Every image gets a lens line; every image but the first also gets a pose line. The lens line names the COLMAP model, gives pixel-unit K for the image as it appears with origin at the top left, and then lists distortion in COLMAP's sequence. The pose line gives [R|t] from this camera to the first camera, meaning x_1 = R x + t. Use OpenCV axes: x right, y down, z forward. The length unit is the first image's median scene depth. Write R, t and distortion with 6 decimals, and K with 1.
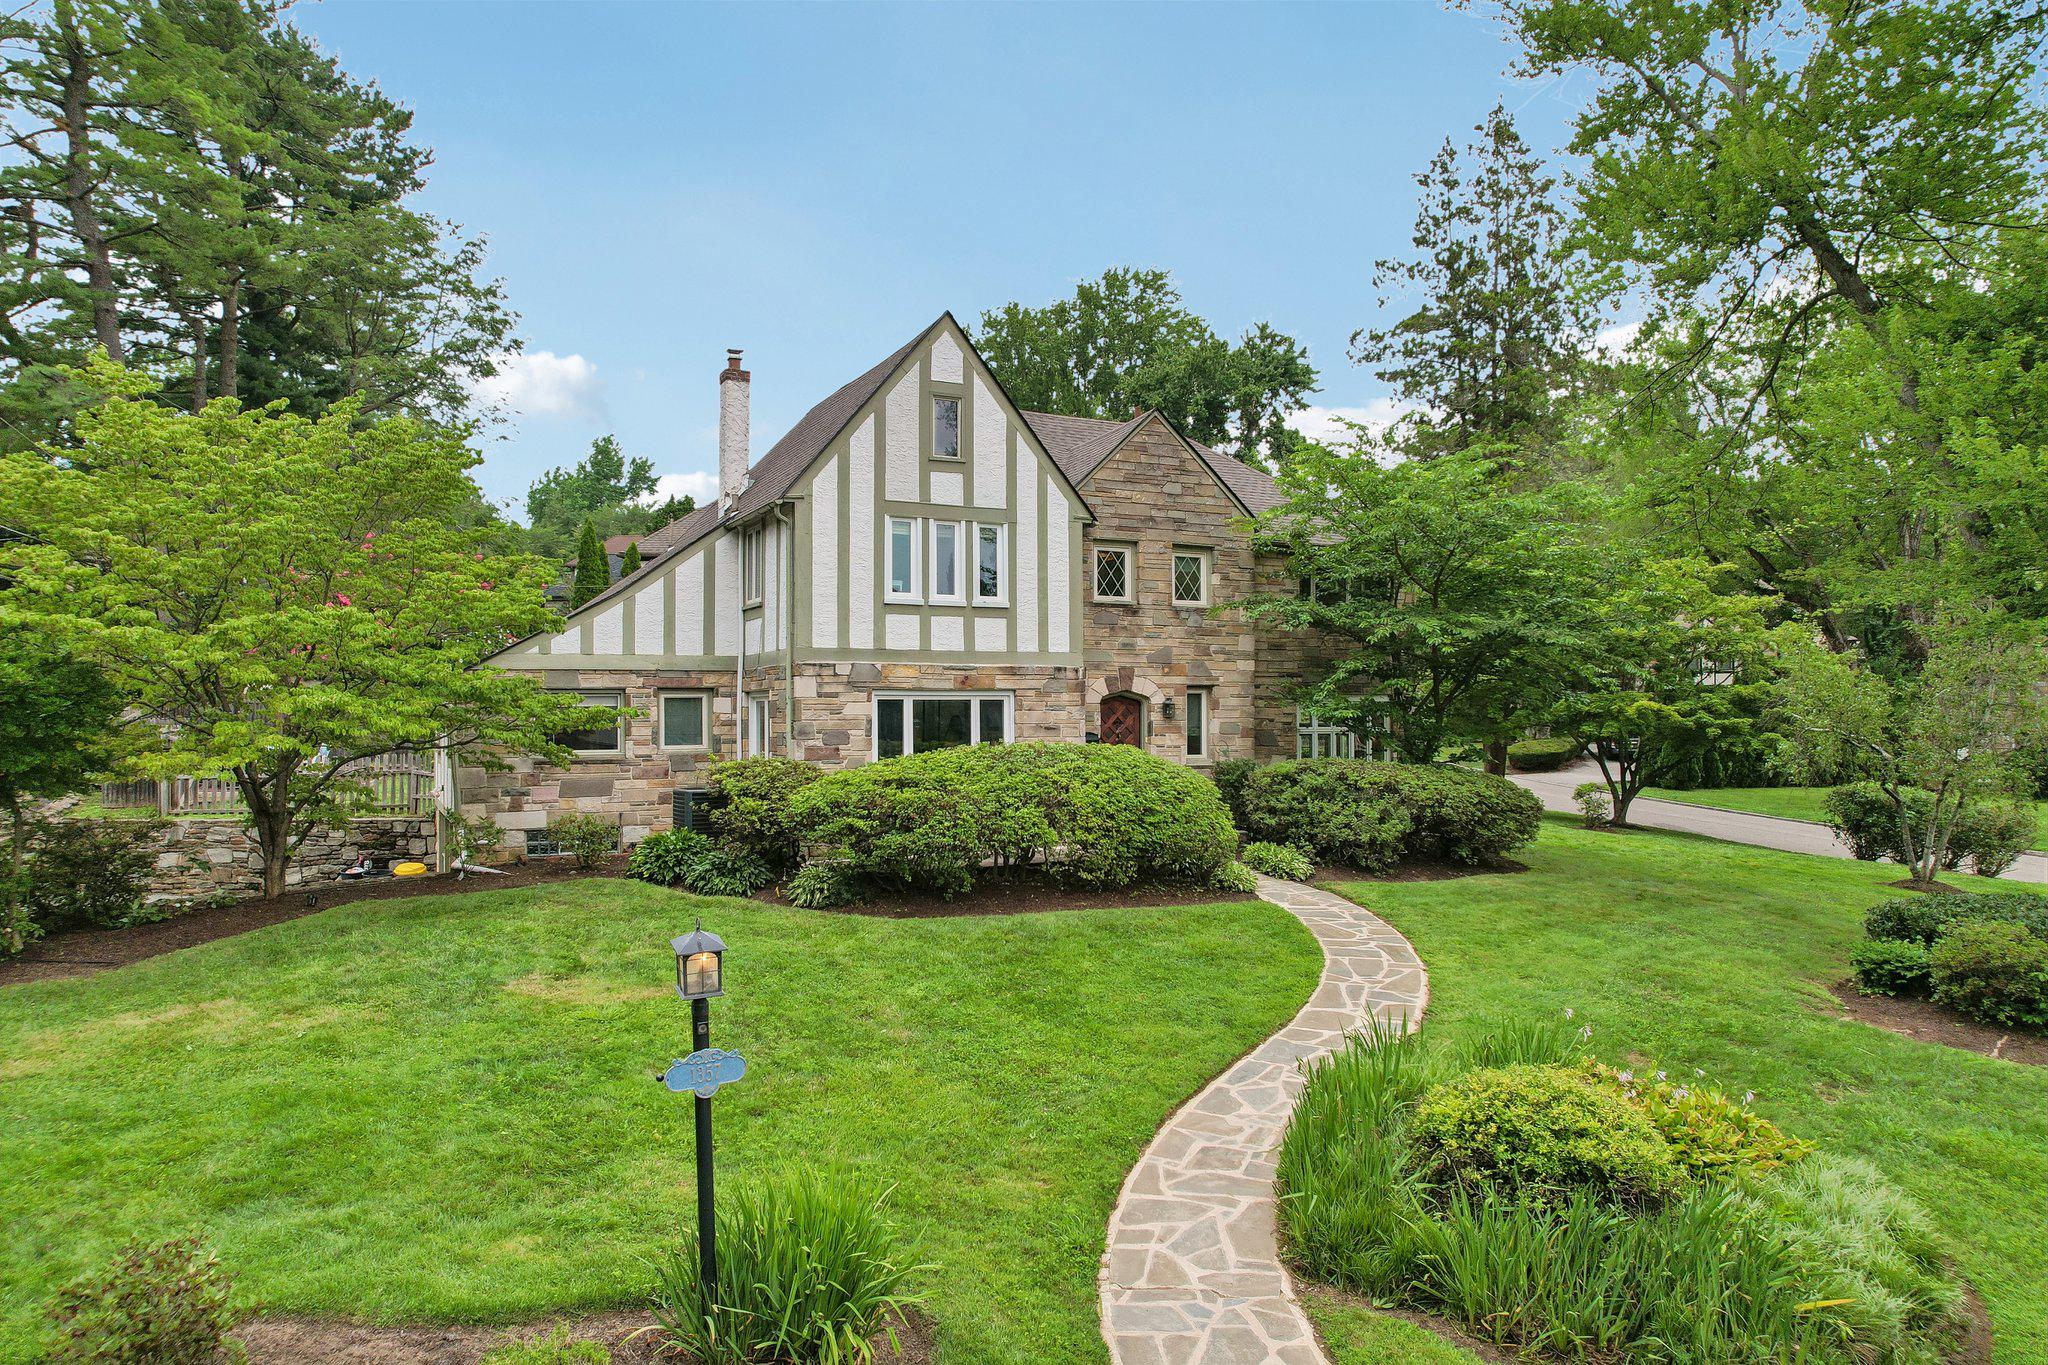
lens RADIAL K [[1312.5, 0, 1027.4], [0, 1312.5, 679.3], [0, 0, 1]] dist [-0.076153, 0.062636]
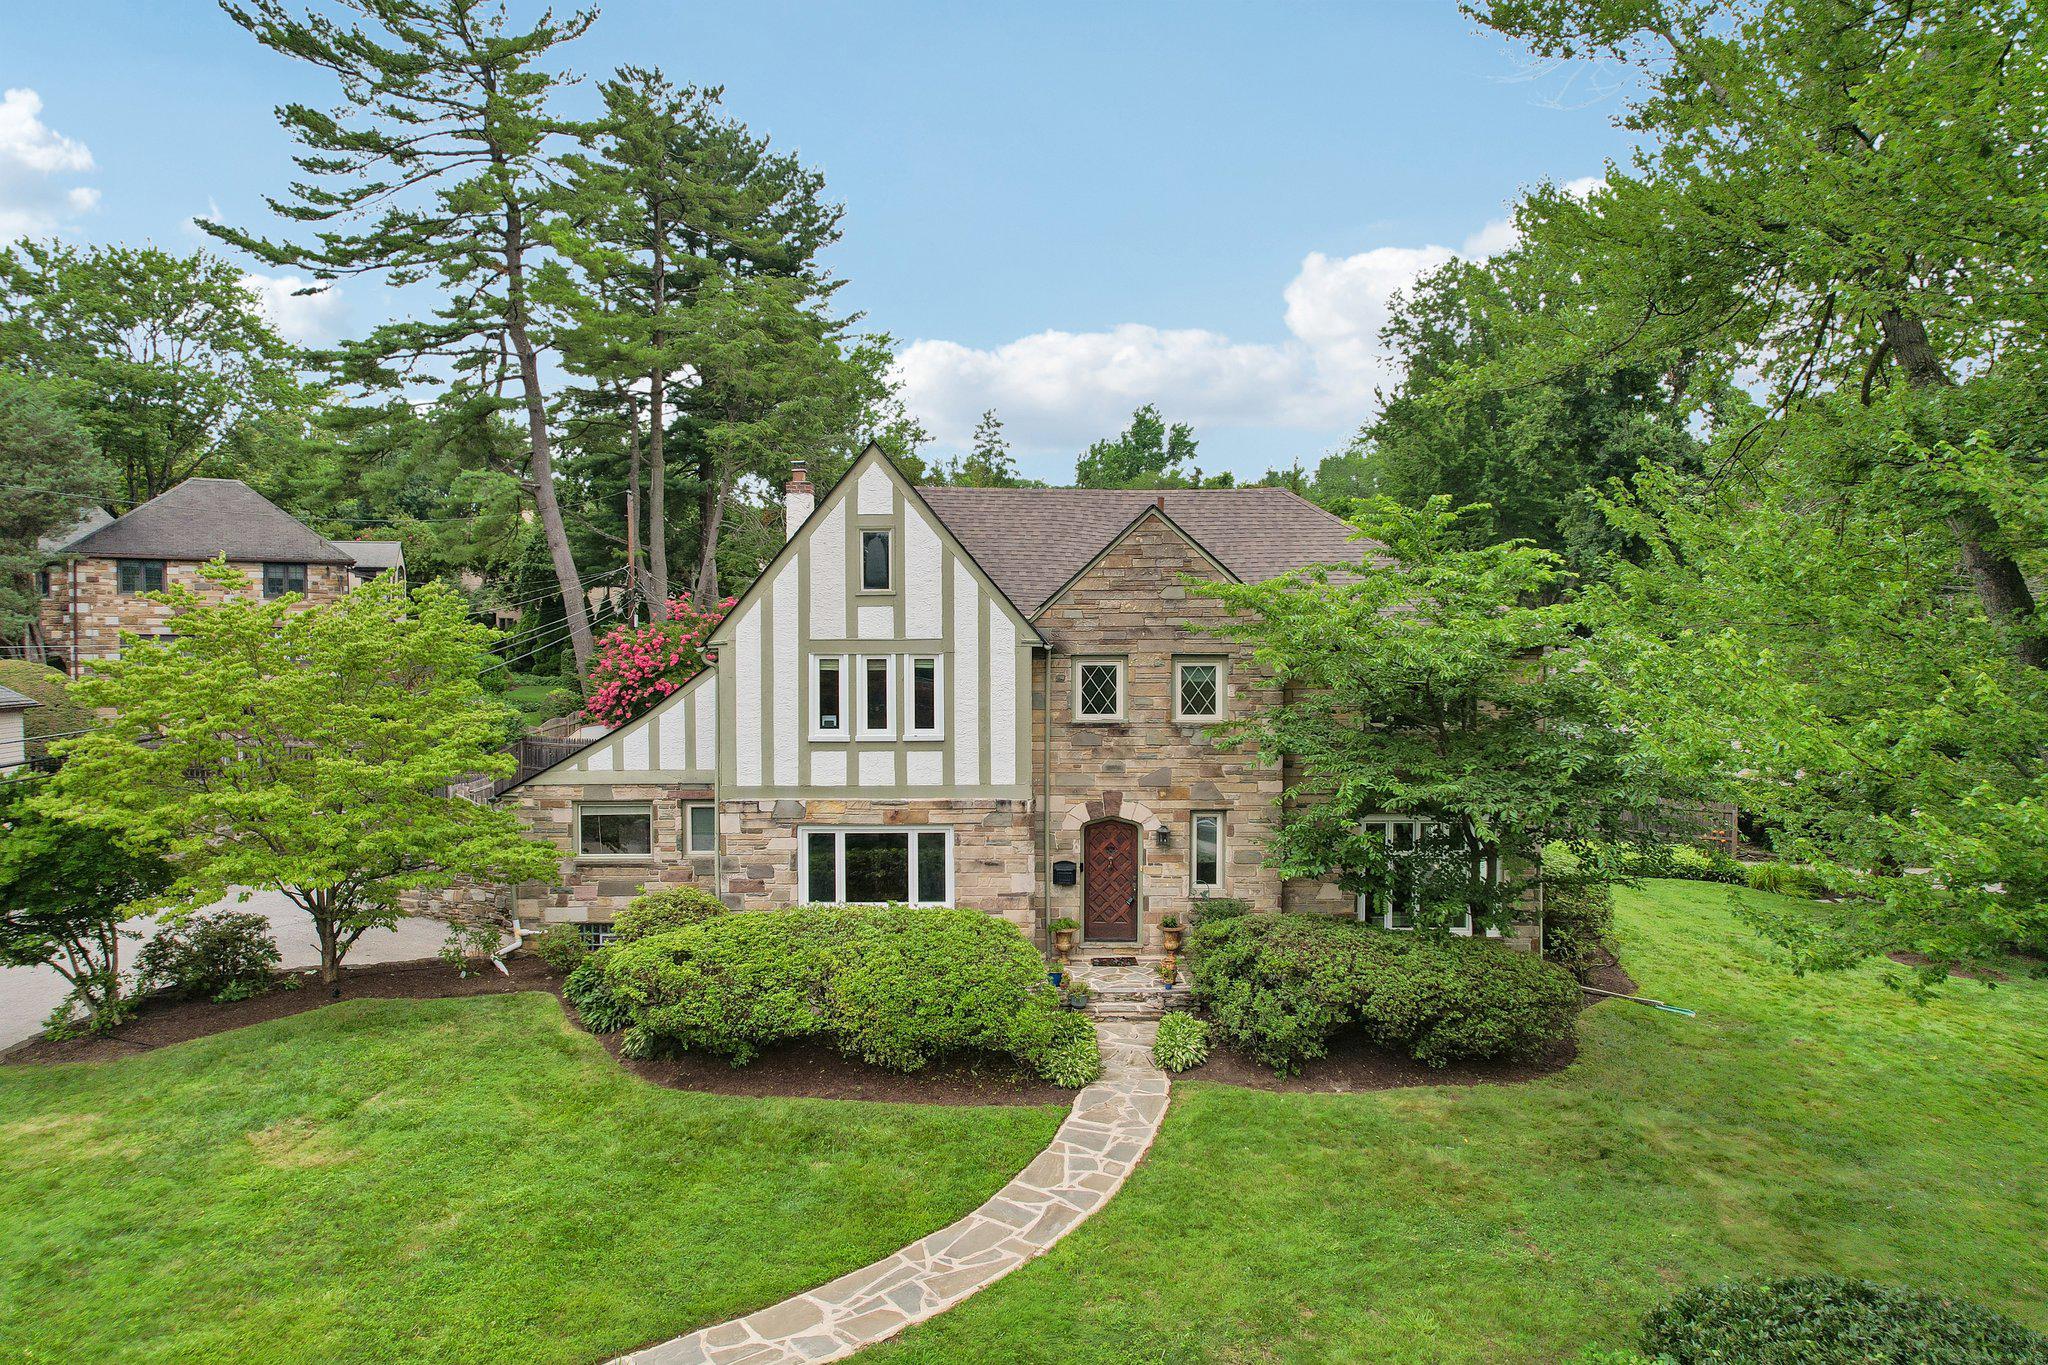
lens RADIAL K [[1312.5, 0, 1027.4], [0, 1312.5, 679.3], [0, 0, 1]] dist [-0.076153, 0.062636]
pose [[0.890383, 0.010162, -0.455099, 0.477723], [0.012726, 0.998804, 0.047201, -0.143390], [0.455035, -0.047818, 0.889189, 0.161063]]
